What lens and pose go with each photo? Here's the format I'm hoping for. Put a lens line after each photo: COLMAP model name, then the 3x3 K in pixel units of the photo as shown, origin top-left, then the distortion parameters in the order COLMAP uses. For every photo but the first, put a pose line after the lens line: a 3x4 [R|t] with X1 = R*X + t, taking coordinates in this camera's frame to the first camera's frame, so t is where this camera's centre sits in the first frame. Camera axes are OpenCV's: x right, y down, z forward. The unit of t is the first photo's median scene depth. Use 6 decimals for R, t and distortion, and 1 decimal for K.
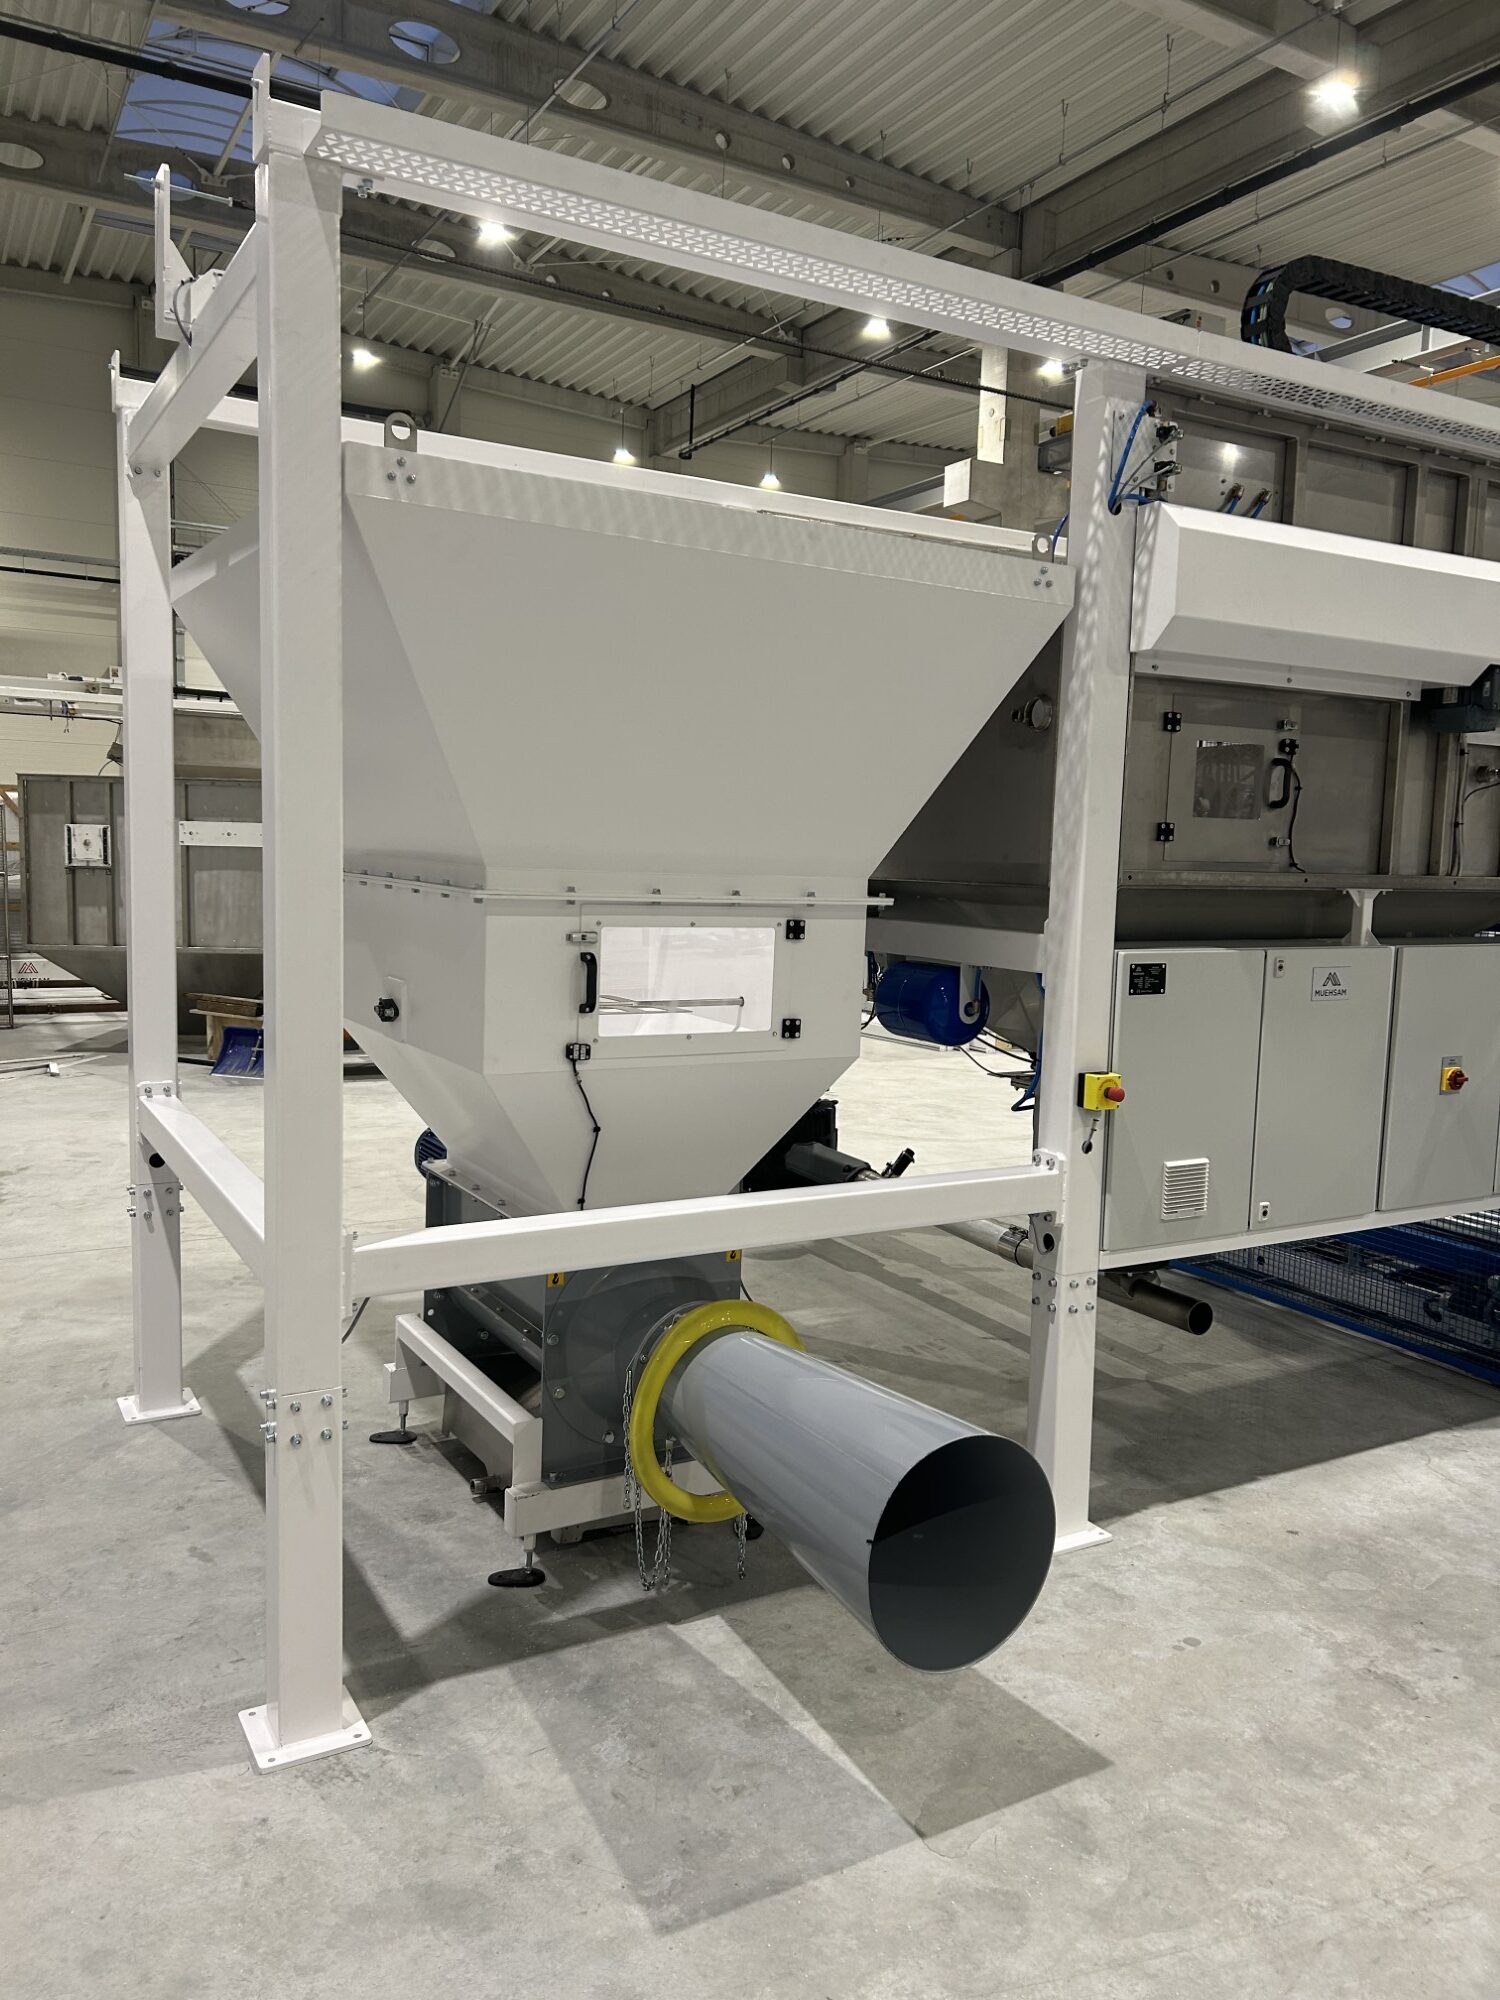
lens RADIAL K [[1495.3, 0, 750.0], [0, 1495.3, 1000.0], [0, 0, 1]] dist [0.049188, -0.052556]
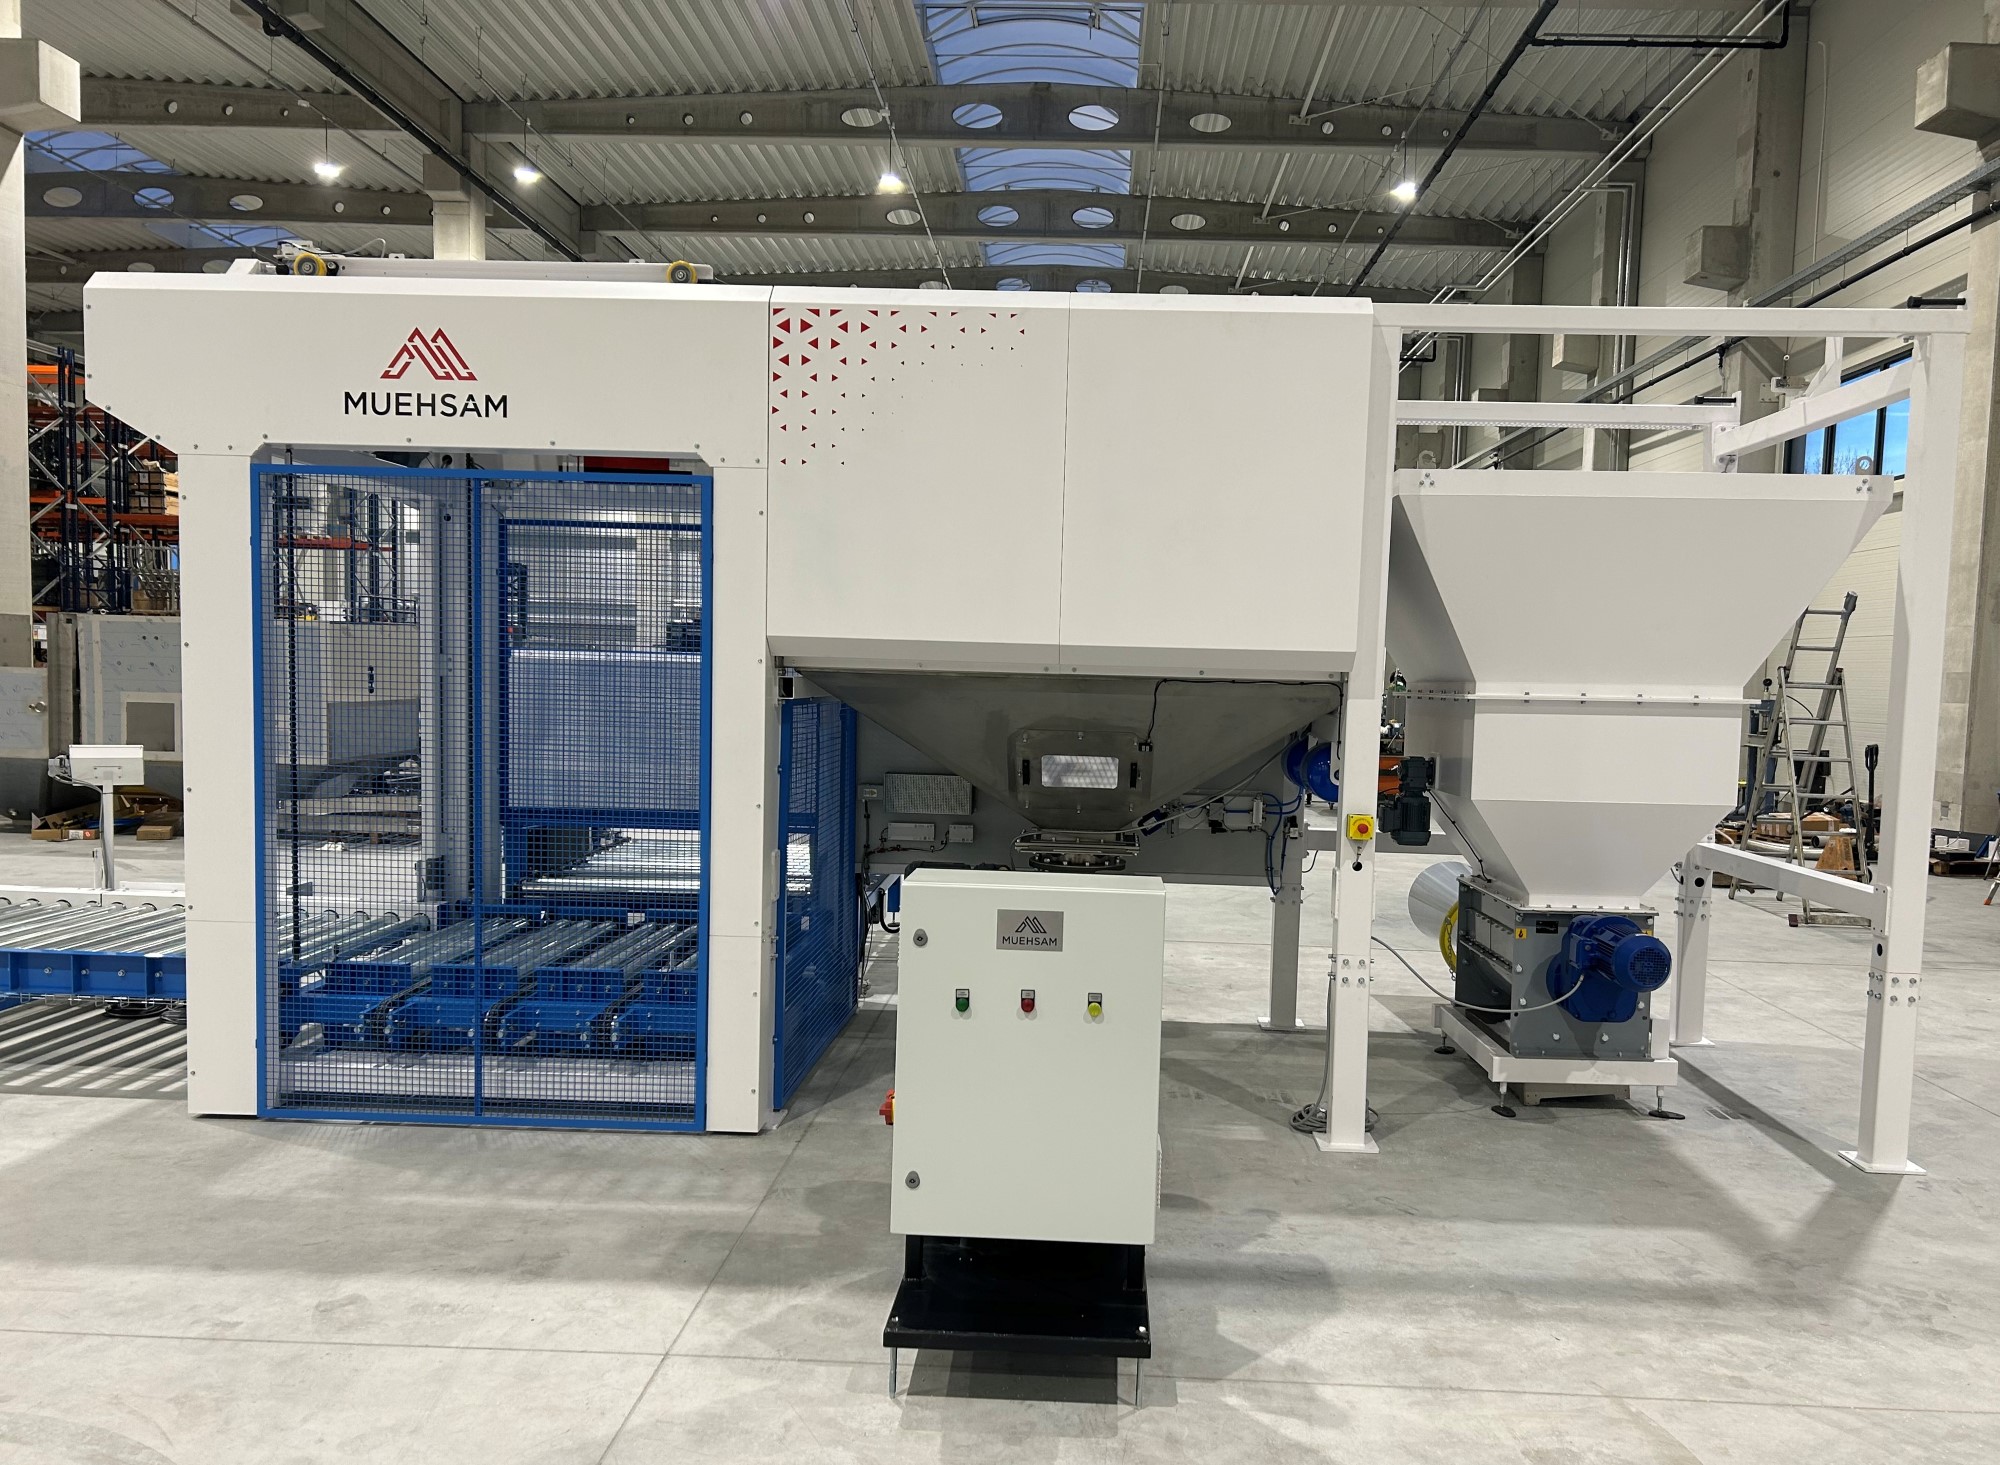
lens RADIAL K [[1546.7, 0, 1047.9], [0, 1546.7, 774.4], [0, 0, 1]] dist [0.033420, -0.027398]
pose [[-0.850492, -0.089128, 0.518382, -0.387072], [0.001756, 0.985052, 0.172246, -0.211830], [-0.525985, 0.147404, -0.837623, 2.031044]]
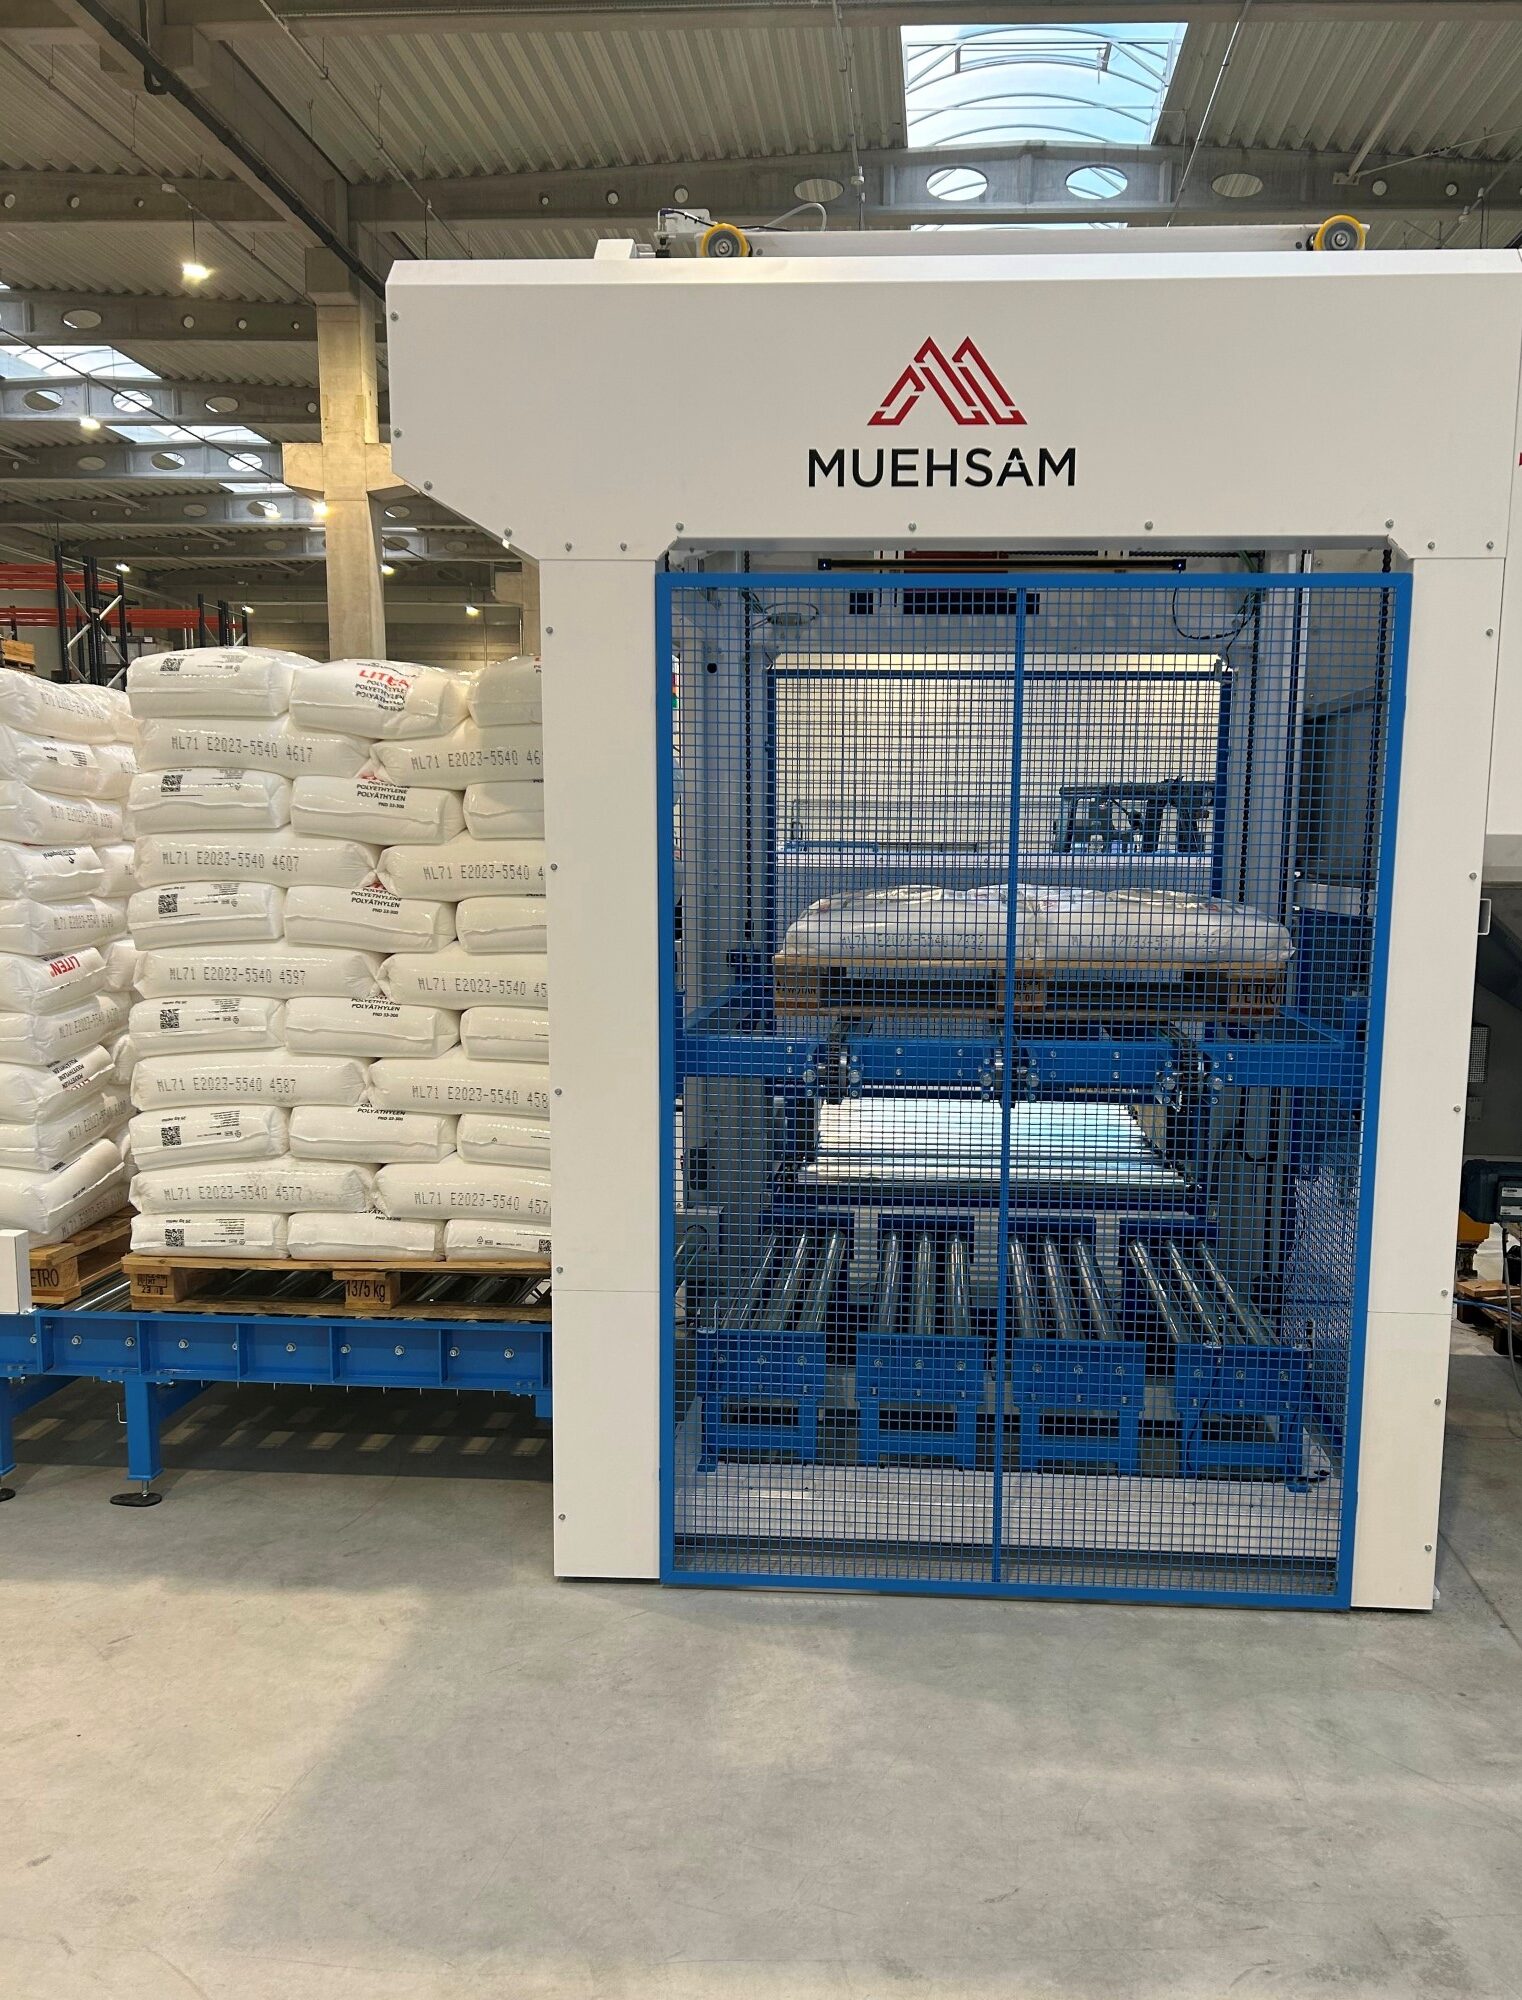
lens RADIAL K [[1661.0, 0, 854.1], [0, 1661.0, 1081.2], [0, 0, 1]] dist [0.047335, -0.052038]
pose [[-0.838641, -0.117147, 0.531937, 0.156206], [0.019095, 0.969674, 0.243654, -0.200413], [-0.544349, 0.214496, -0.810972, 1.973061]]
